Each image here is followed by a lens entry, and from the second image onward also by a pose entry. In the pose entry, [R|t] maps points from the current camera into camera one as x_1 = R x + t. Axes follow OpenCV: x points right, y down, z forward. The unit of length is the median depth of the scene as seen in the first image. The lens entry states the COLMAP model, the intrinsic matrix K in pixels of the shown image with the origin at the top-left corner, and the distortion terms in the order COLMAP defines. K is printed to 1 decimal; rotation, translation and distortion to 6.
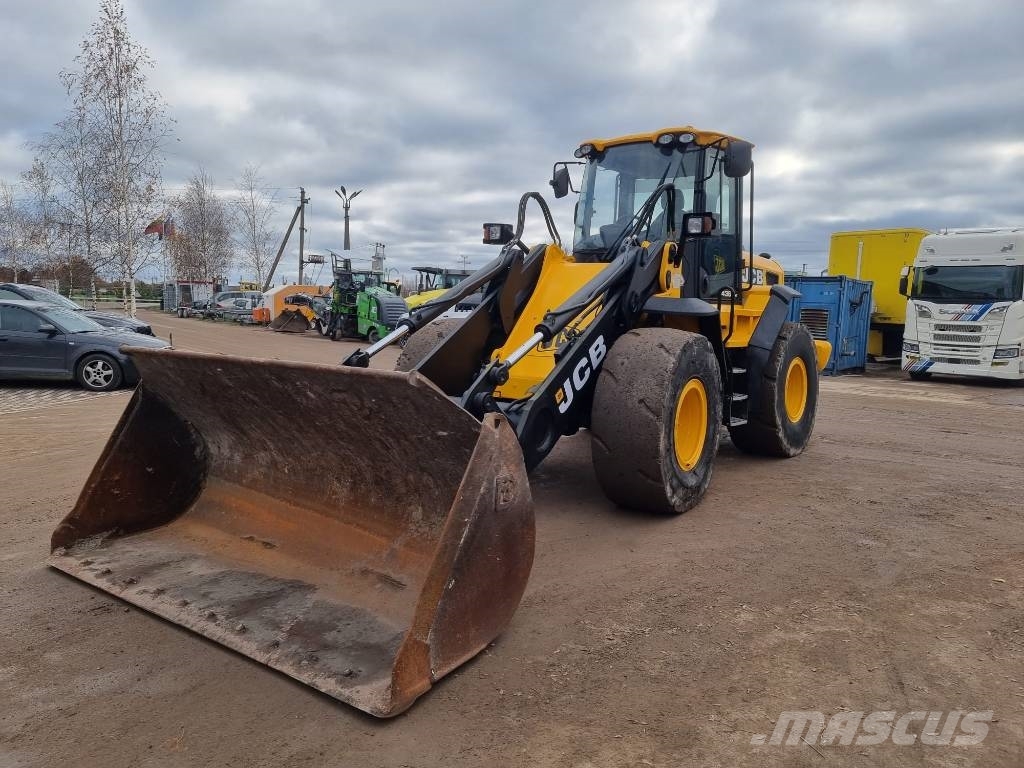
lens RADIAL K [[709.4, 0, 505.1], [0, 709.4, 373.6], [0, 0, 1]] dist [0.077327, -0.067582]
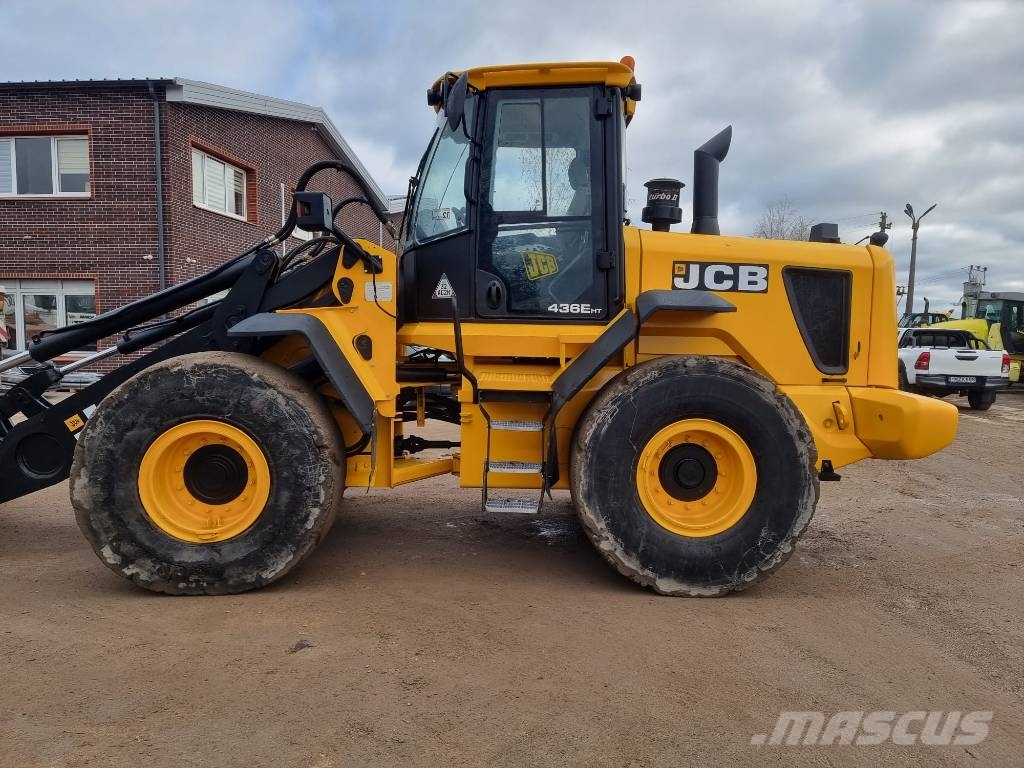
lens RADIAL K [[708.7, 0, 518.8], [0, 708.7, 382.1], [0, 0, 1]] dist [0.076659, -0.068018]
pose [[0.646930, 0.043213, -0.761324, 1.324057], [-0.075644, 0.997105, -0.007683, -0.064933], [0.758788, 0.062560, 0.648326, 0.962796]]
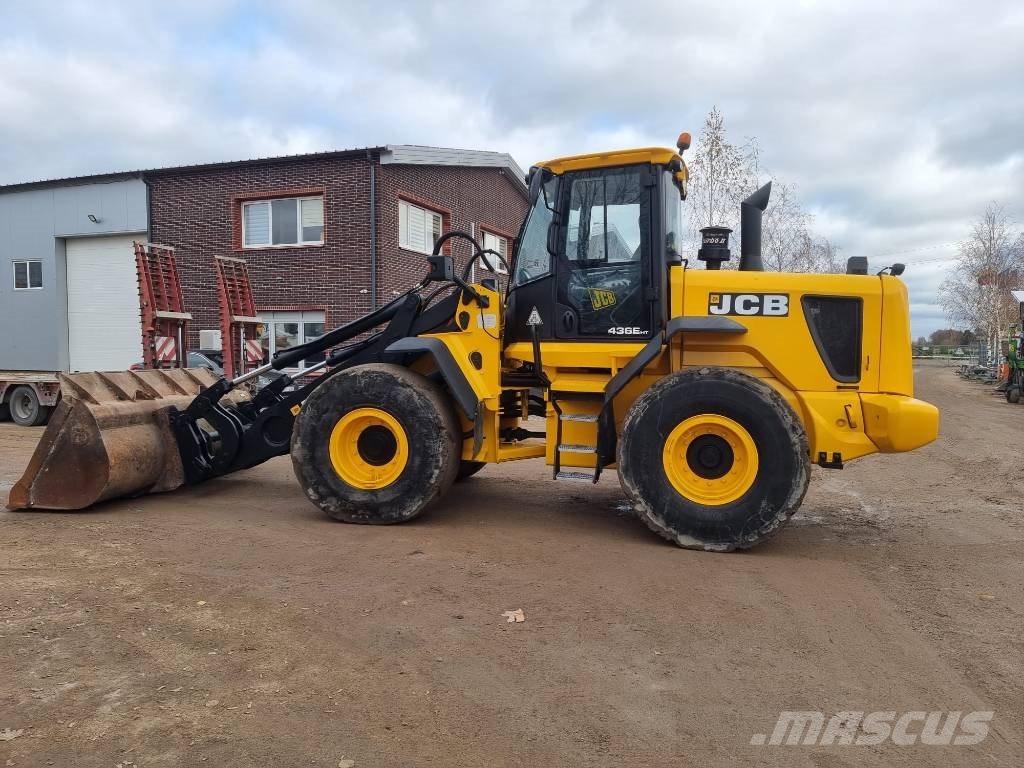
lens RADIAL K [[707.4, 0, 525.1], [0, 707.4, 378.2], [0, 0, 1]] dist [0.076866, -0.070057]
pose [[0.424679, 0.021314, -0.905093, 1.761017], [-0.088791, 0.995884, -0.018210, -0.052264], [0.900979, 0.088097, 0.424824, 0.936666]]
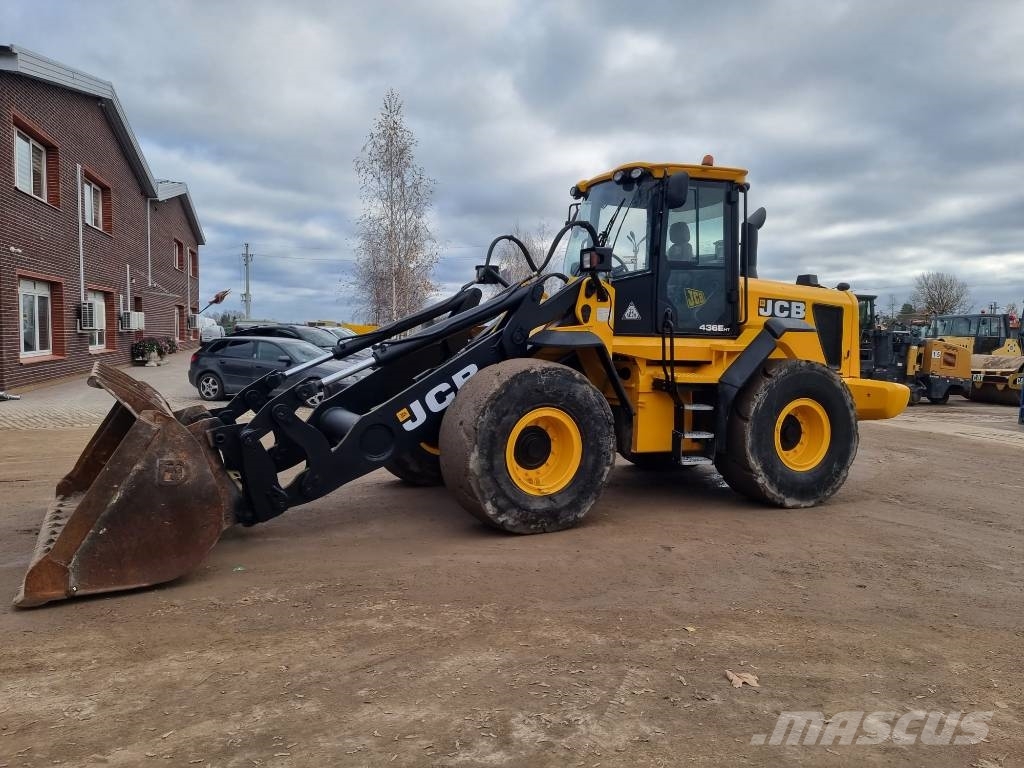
lens RADIAL K [[712.7, 0, 517.6], [0, 712.7, 386.3], [0, 0, 1]] dist [0.070840, -0.061744]
pose [[0.896703, 0.032972, -0.441404, 0.868964], [-0.049850, 0.998400, -0.026692, 0.008105], [0.439817, 0.045939, 0.896912, 0.053997]]
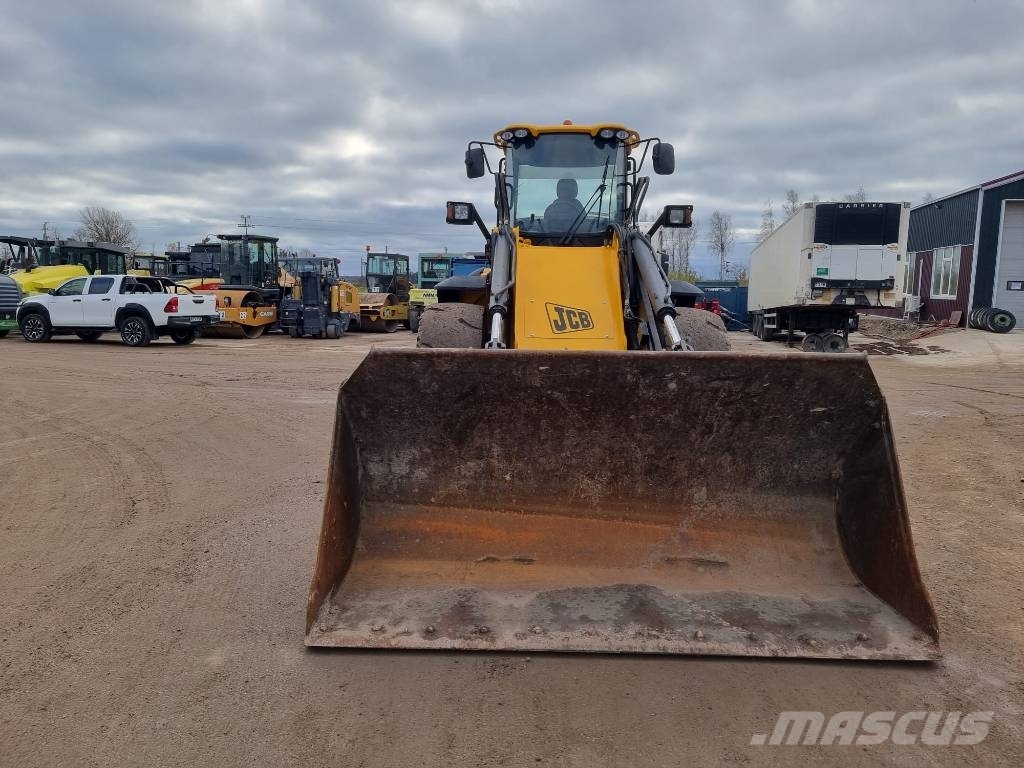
lens RADIAL K [[709.3, 0, 516.5], [0, 709.3, 376.7], [0, 0, 1]] dist [0.100200, -0.095764]
pose [[0.828183, -0.076942, 0.555152, -0.815052], [0.057596, 0.996972, 0.052253, -0.038077], [-0.557491, -0.011300, 0.830106, 0.265463]]
